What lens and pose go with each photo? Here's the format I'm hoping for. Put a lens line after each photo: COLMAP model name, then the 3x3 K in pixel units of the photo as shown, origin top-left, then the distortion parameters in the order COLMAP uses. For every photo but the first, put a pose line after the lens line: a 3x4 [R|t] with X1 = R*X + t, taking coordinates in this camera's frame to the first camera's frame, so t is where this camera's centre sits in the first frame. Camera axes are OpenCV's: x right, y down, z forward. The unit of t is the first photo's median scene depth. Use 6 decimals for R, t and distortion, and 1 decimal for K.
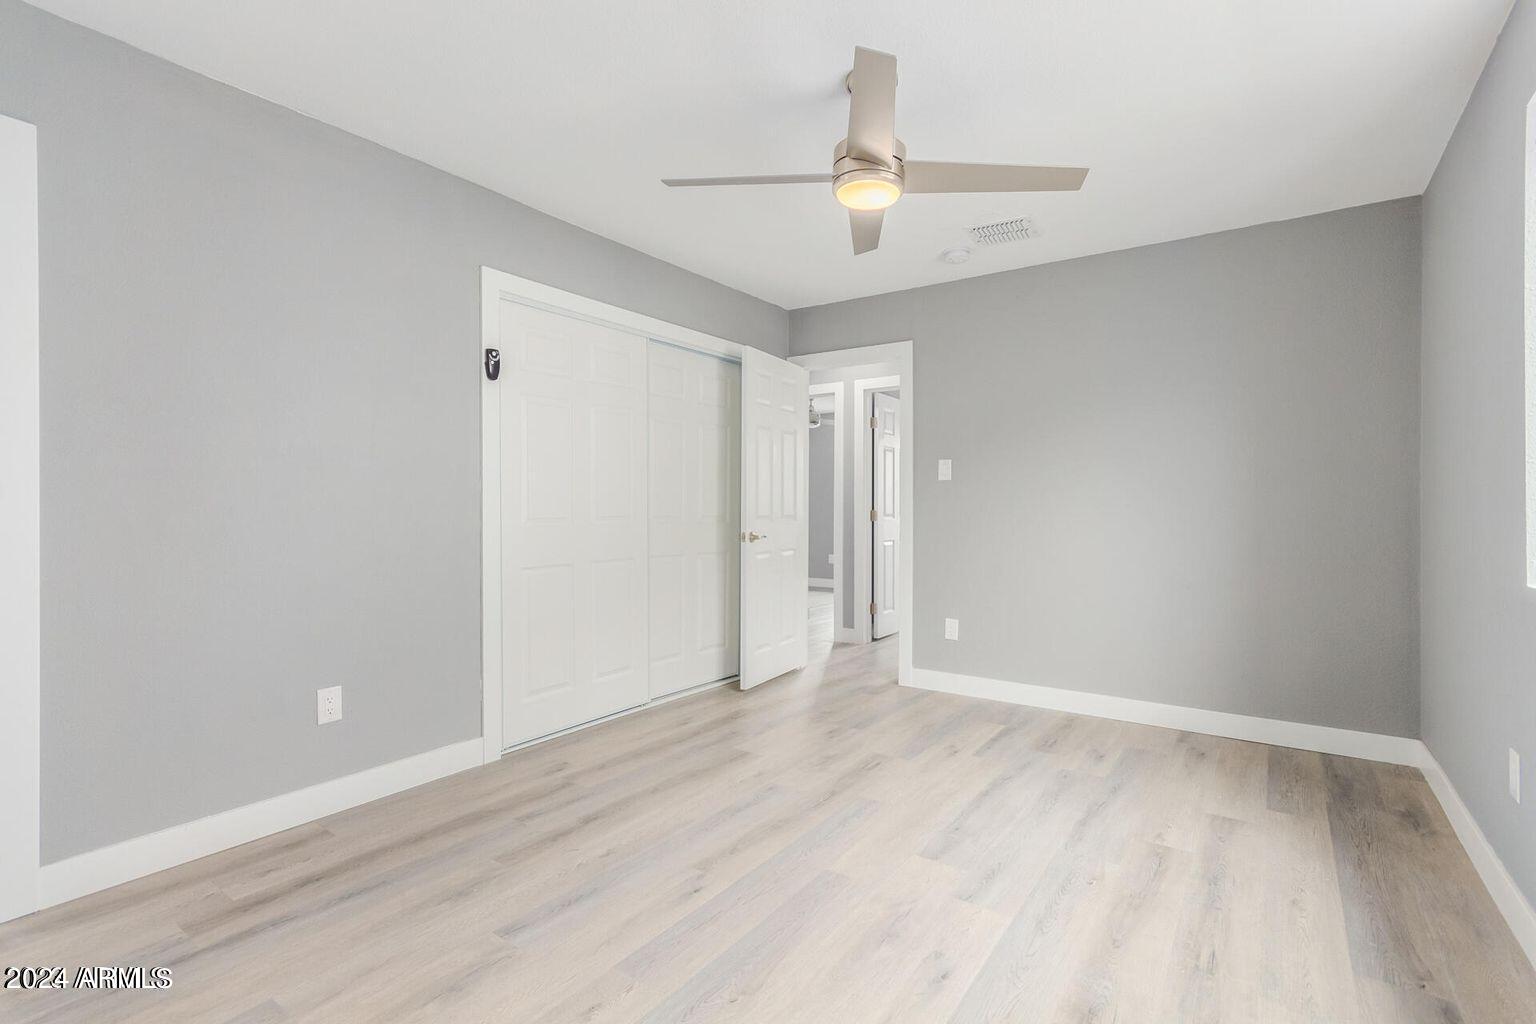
lens RADIAL K [[716.2, 0, 771.8], [0, 716.2, 516.0], [0, 0, 1]] dist [0.000081, 0.000272]
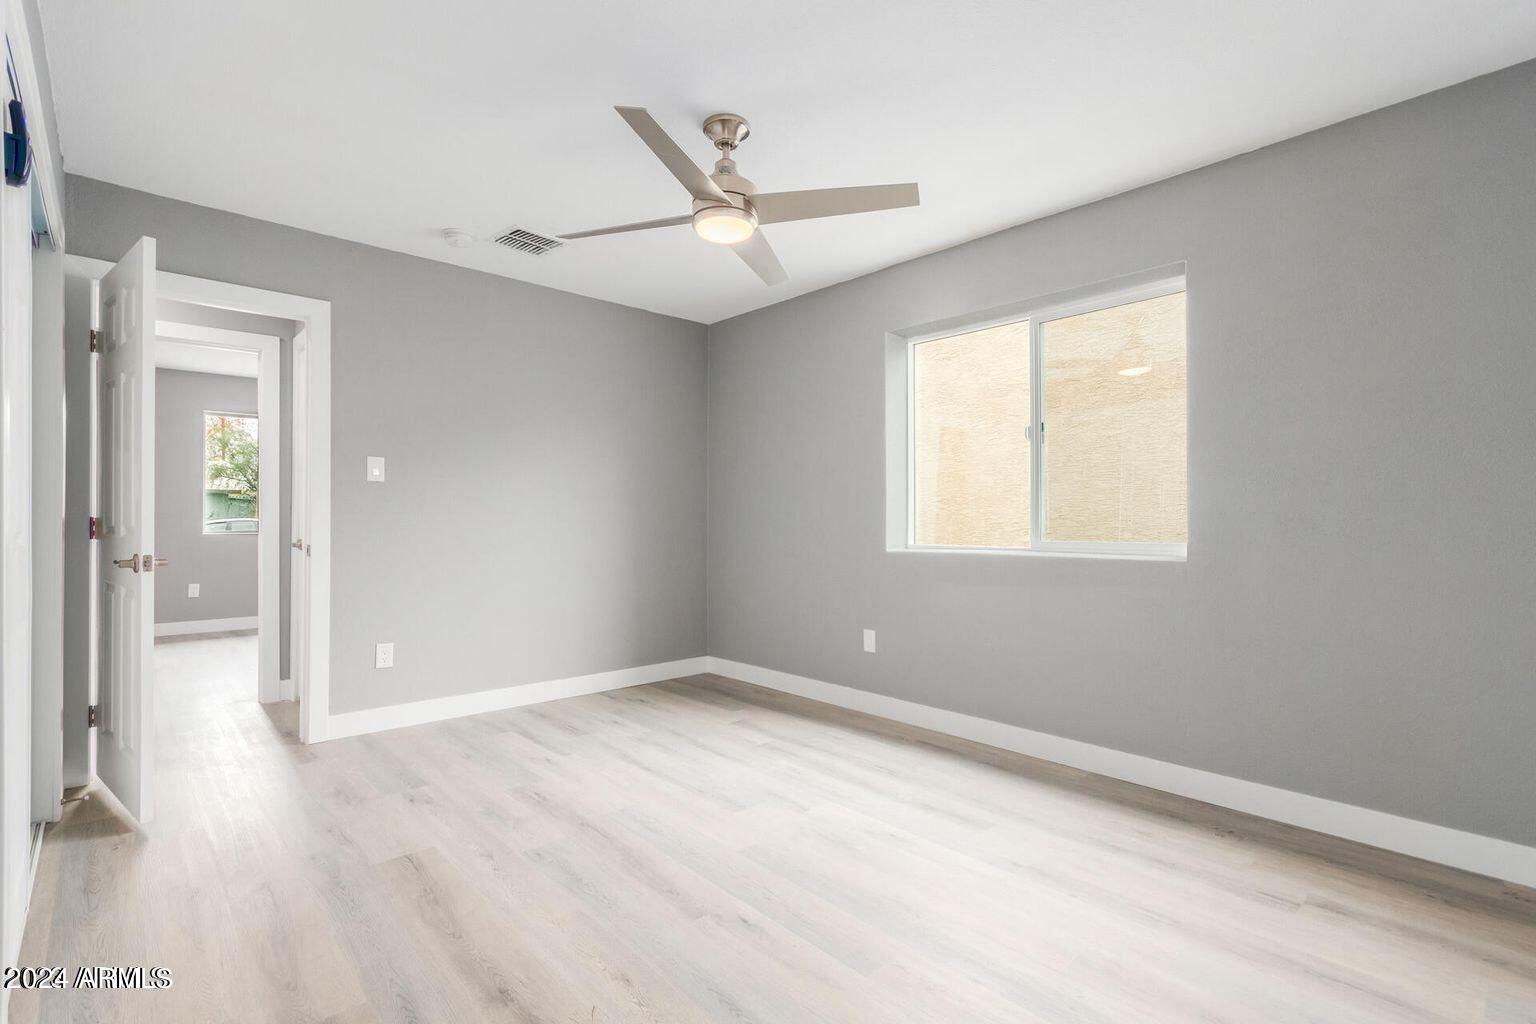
lens RADIAL K [[716.2, 0, 773.1], [0, 716.2, 518.1], [0, 0, 1]] dist [0.000081, 0.000272]
pose [[0.208440, -0.002522, 0.978032, -0.829617], [0.007360, 0.999972, 0.001010, -0.005407], [-0.978008, 0.006988, 0.208452, 0.622682]]
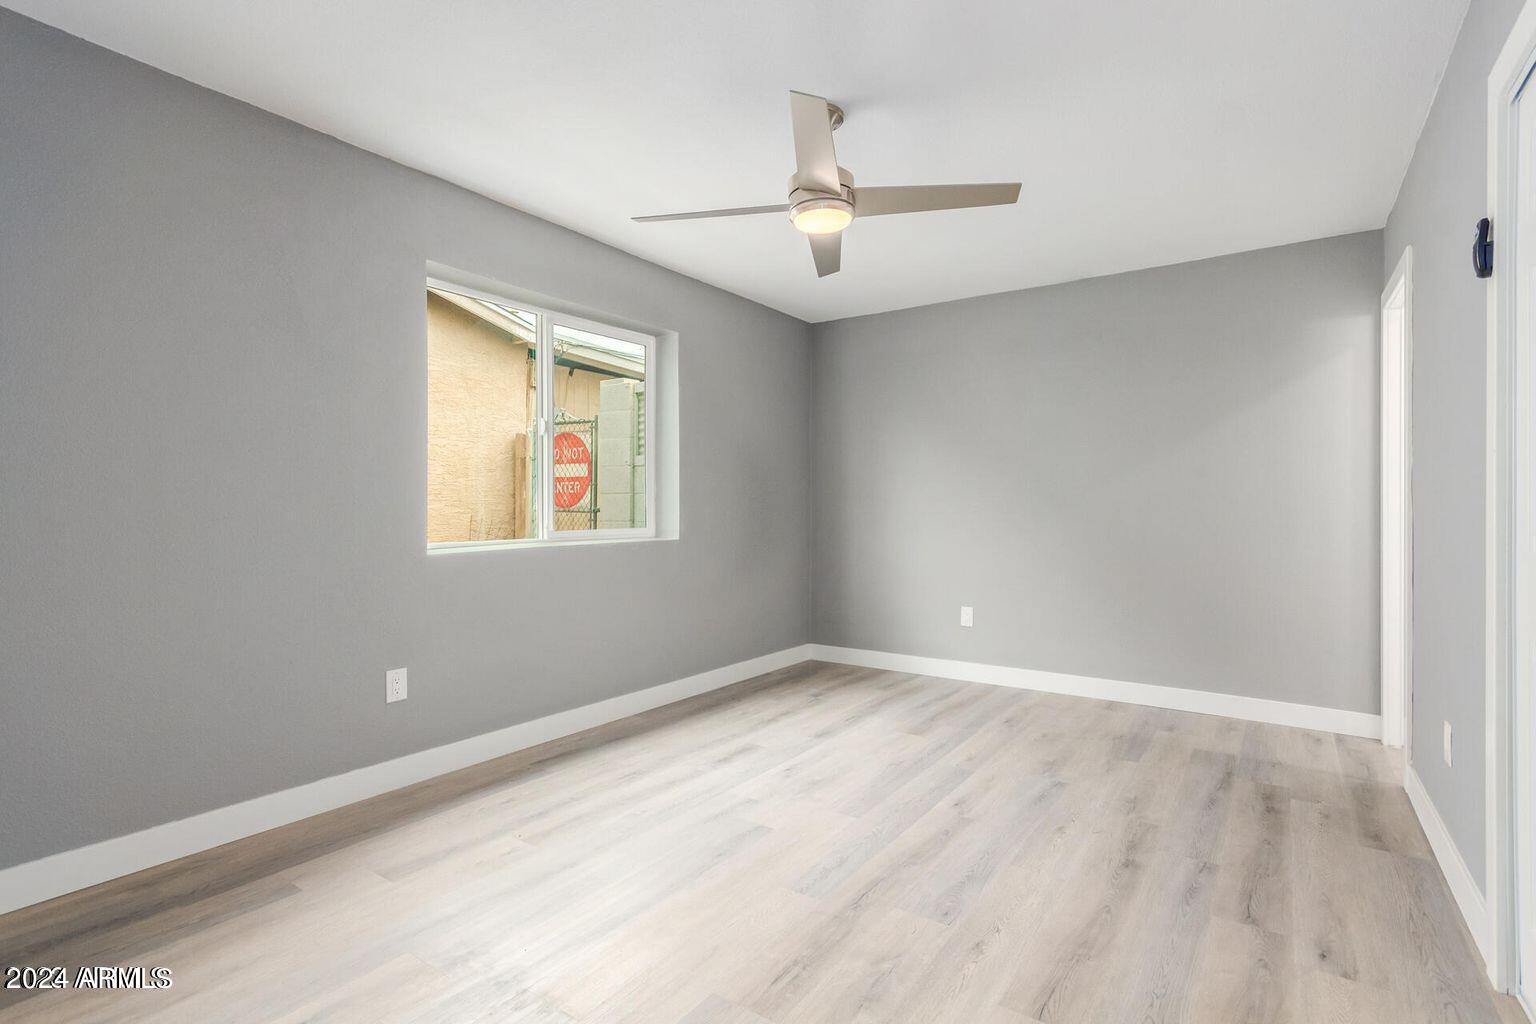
lens RADIAL K [[716.2, 0, 777.3], [0, 716.2, 505.4], [0, 0, 1]] dist [0.000081, 0.000272]
pose [[-0.999992, -0.003912, -0.000129, 0.181059], [-0.003912, 0.999985, 0.003912, -0.018068], [0.000114, 0.003912, -0.999992, 1.872974]]
